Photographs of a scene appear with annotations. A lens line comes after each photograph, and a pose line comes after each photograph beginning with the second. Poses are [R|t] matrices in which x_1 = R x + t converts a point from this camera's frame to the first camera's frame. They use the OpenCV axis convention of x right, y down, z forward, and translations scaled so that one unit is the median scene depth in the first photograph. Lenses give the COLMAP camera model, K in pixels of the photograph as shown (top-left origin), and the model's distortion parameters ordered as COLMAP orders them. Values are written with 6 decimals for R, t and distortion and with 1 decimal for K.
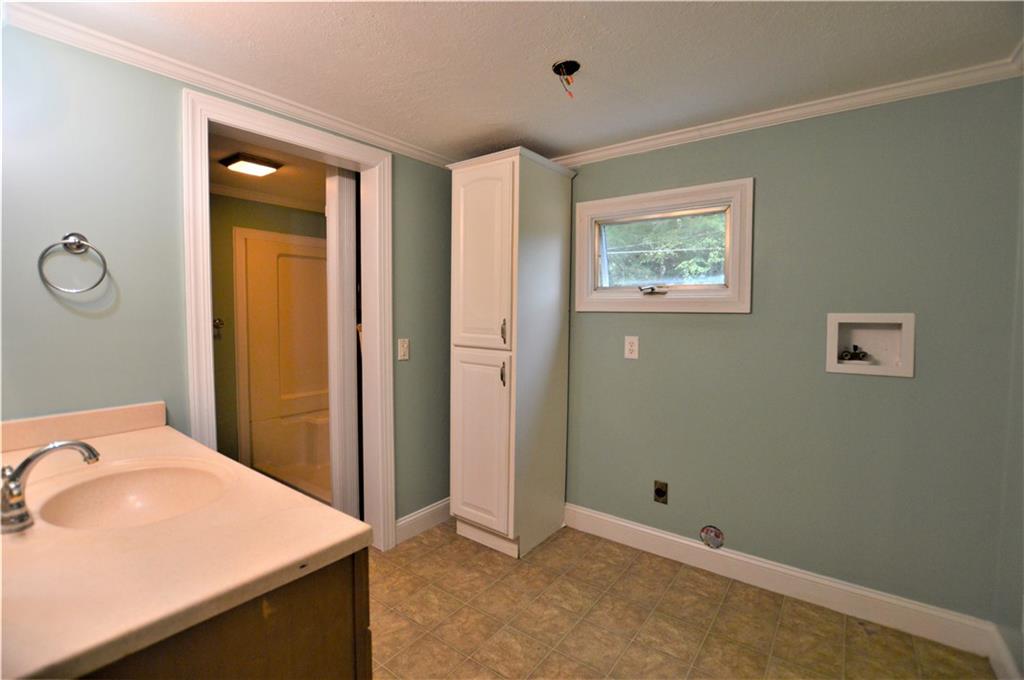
lens RADIAL K [[455.8, 0, 511.8], [0, 455.8, 332.4], [0, 0, 1]] dist [-0.039332, 0.005449]
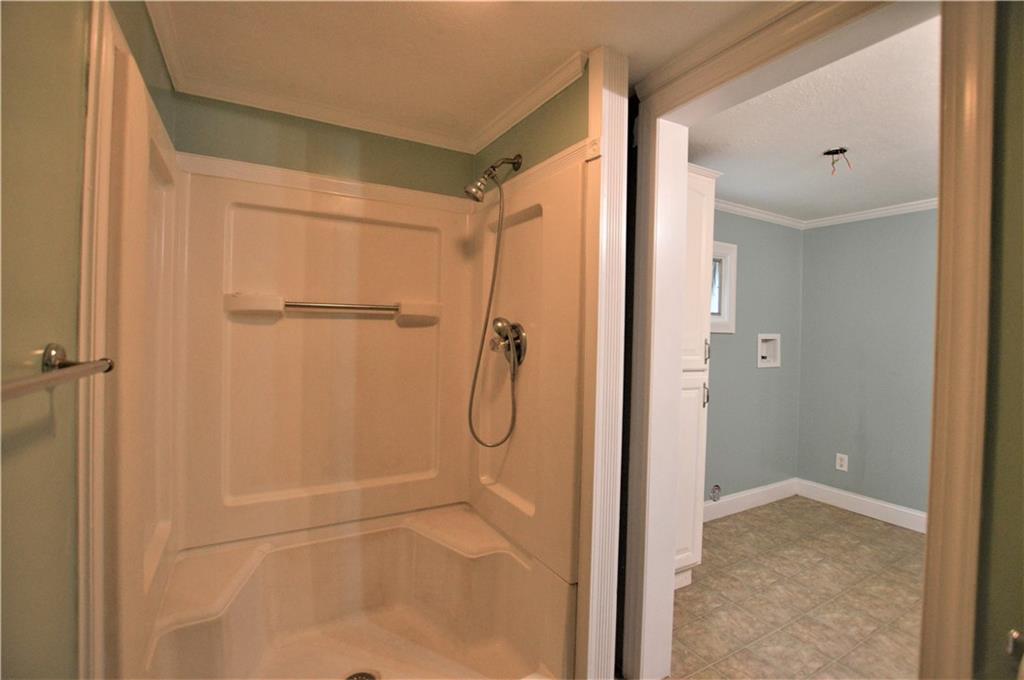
lens RADIAL K [[455.8, 0, 511.8], [0, 455.8, 332.4], [0, 0, 1]] dist [-0.039332, 0.005449]
pose [[0.401253, 0.003143, 0.915962, -1.222443], [0.024284, 0.999606, -0.014068, -0.044476], [-0.915645, 0.027889, 0.401019, 1.128139]]
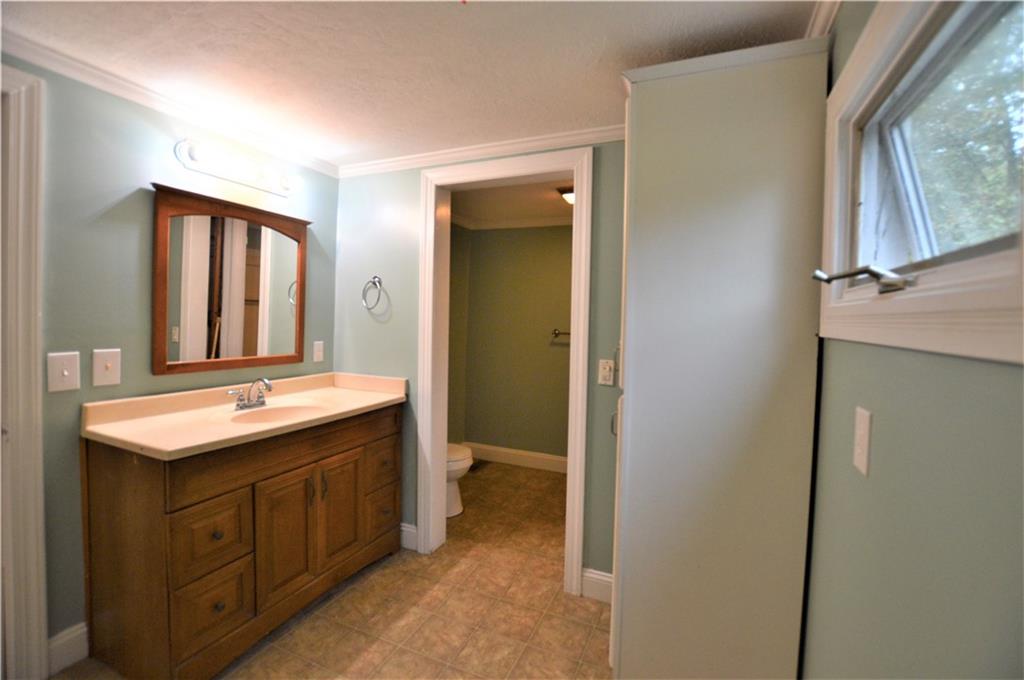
lens RADIAL K [[455.8, 0, 511.8], [0, 455.8, 332.4], [0, 0, 1]] dist [-0.039332, 0.005449]
pose [[0.232841, 0.034923, -0.971888, 0.663287], [-0.074719, 0.997043, 0.017926, -0.047517], [0.969640, 0.068445, 0.234762, 0.785000]]
